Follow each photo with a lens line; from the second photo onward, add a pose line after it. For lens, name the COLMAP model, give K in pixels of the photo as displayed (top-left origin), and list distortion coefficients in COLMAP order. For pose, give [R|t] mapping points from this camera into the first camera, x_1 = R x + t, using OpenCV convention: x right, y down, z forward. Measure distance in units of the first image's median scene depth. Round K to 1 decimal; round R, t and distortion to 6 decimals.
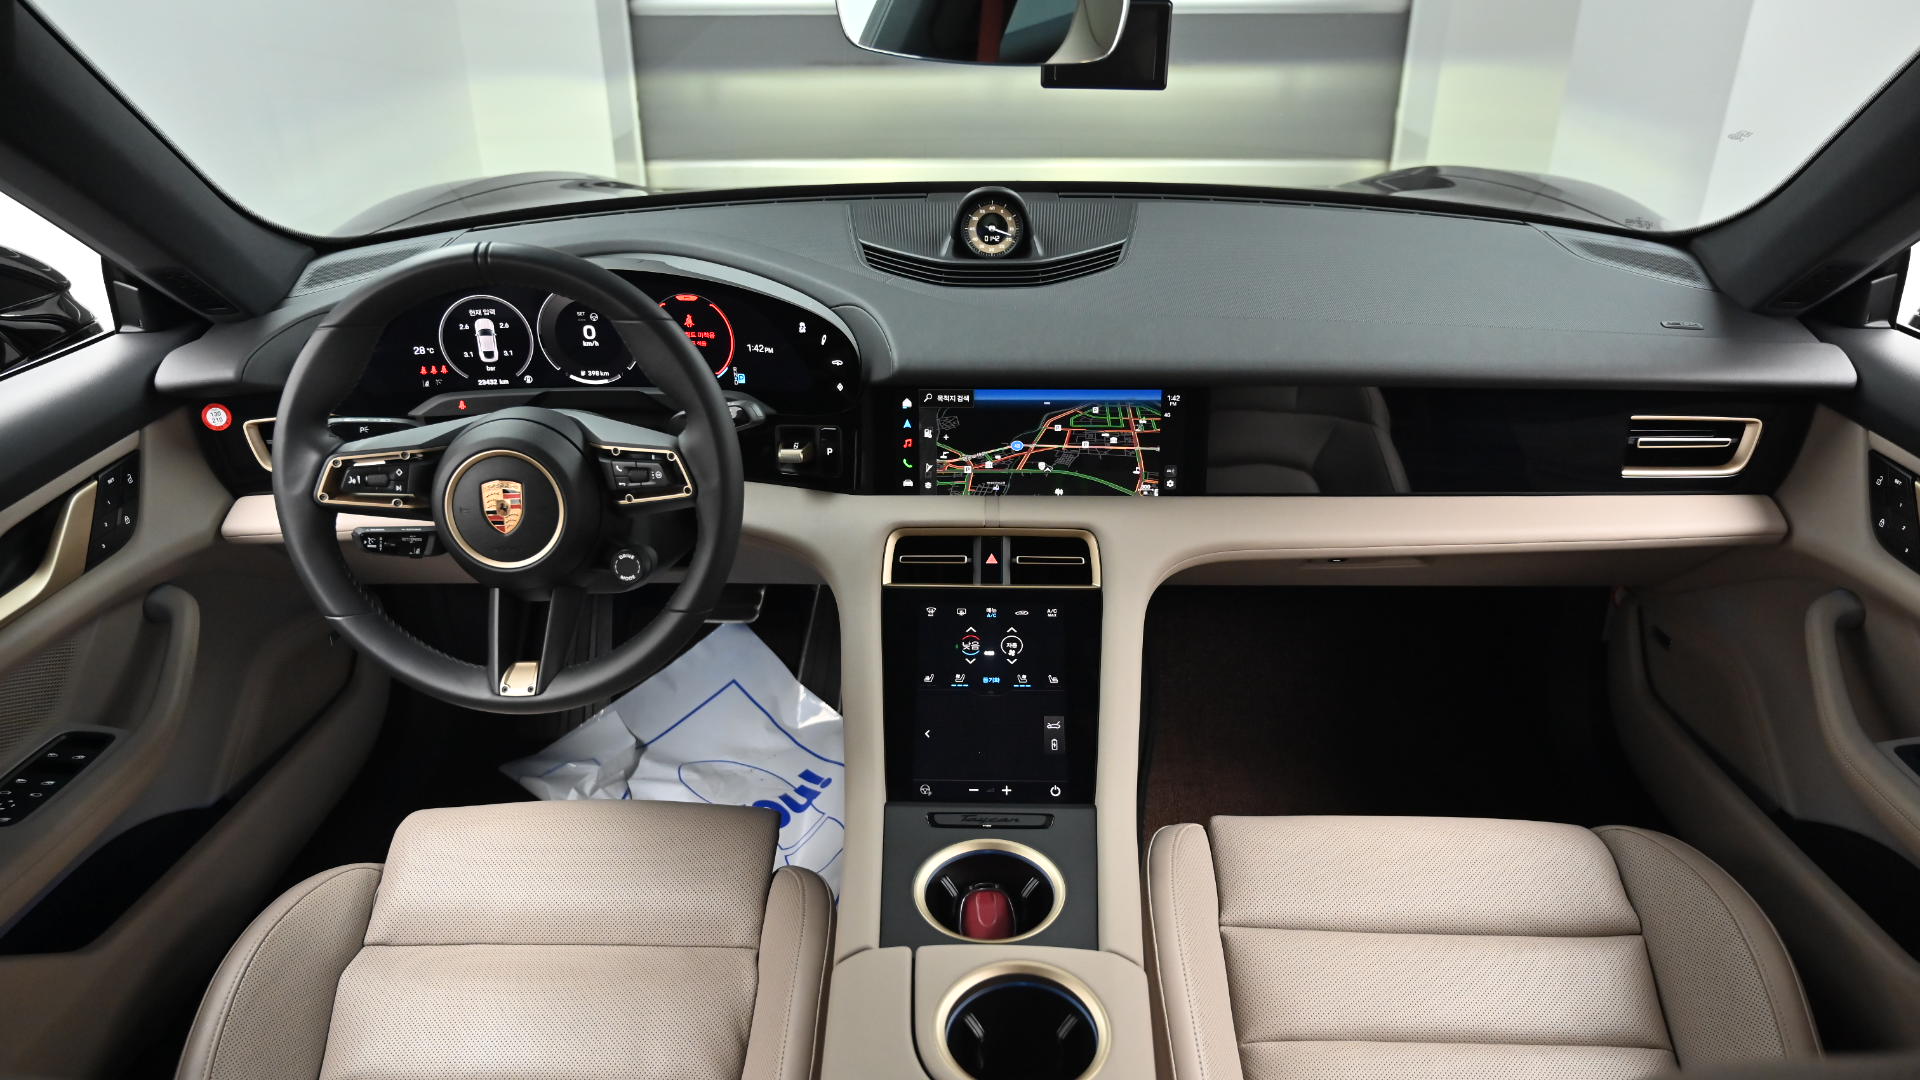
lens RADIAL K [[1270.7, 0, 959.6], [0, 1270.7, 541.6], [0, 0, 1]] dist [-0.000313, 0.000819]
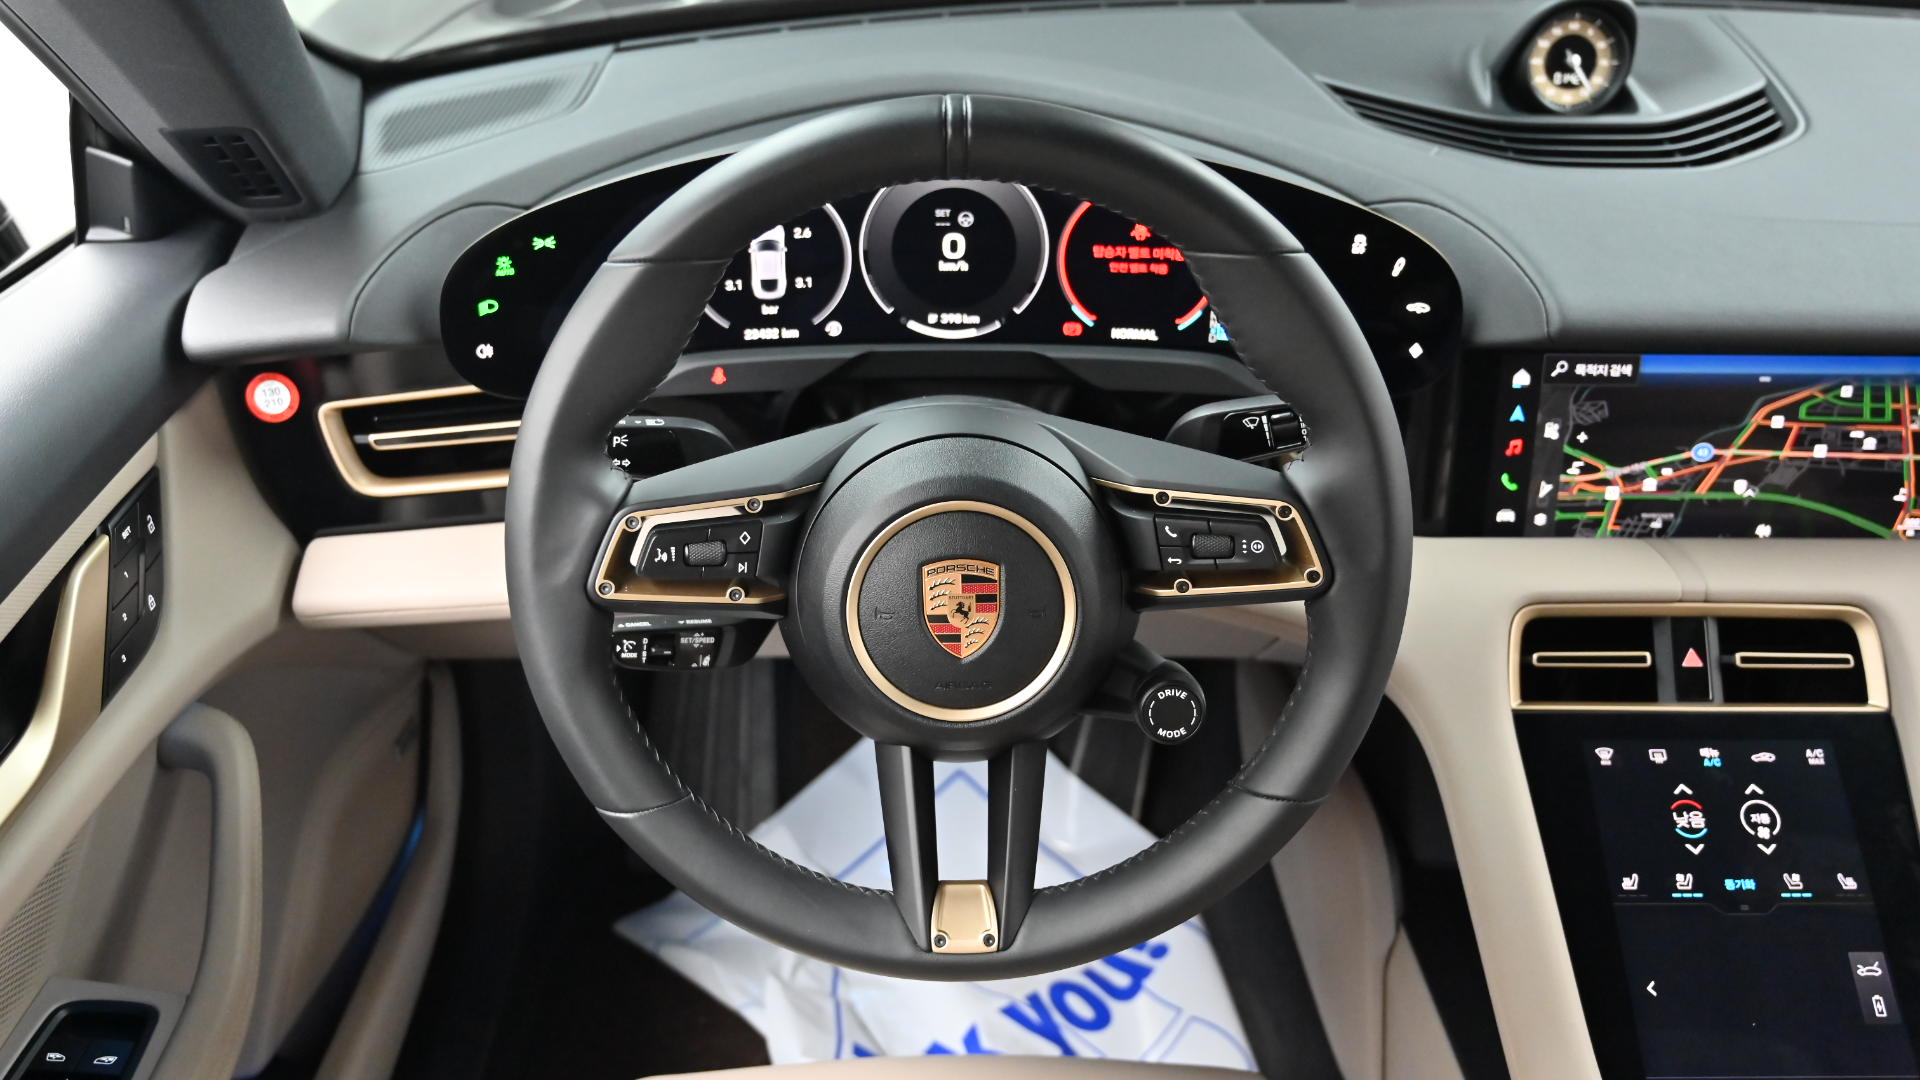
lens RADIAL K [[1679.3, 0, 956.1], [0, 1679.3, 549.9], [0, 0, 1]] dist [-0.017901, 0.022797]
pose [[0.998663, -0.002454, 0.051644, -0.336901], [-0.000796, 0.998024, 0.062821, -0.080325], [-0.051696, -0.062778, 0.996688, 0.266319]]
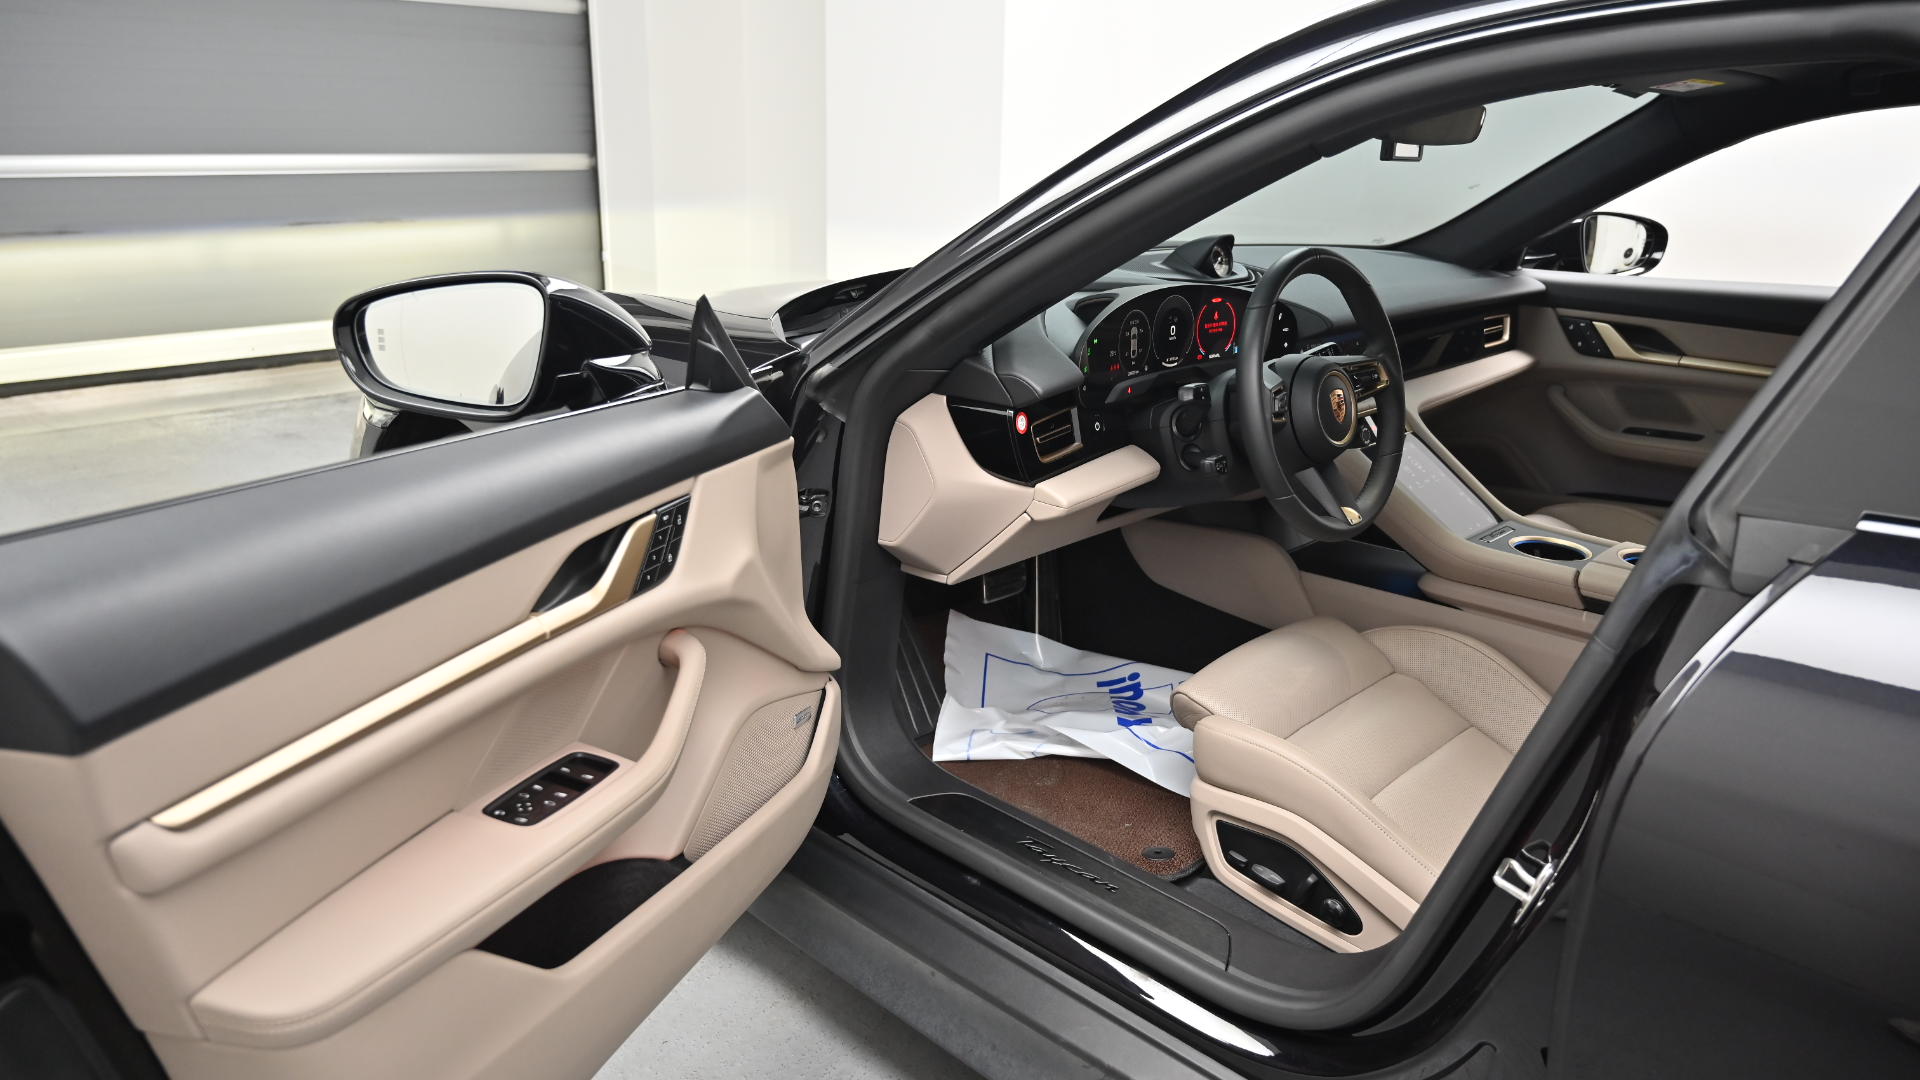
lens RADIAL K [[1270.7, 0, 962.9], [0, 1270.7, 532.3], [0, 0, 1]] dist [-0.000313, 0.000819]
pose [[0.668699, -0.205933, 0.714446, -1.576937], [0.291924, 0.956438, 0.002454, -0.017765], [-0.683829, 0.206923, 0.699686, 0.200120]]
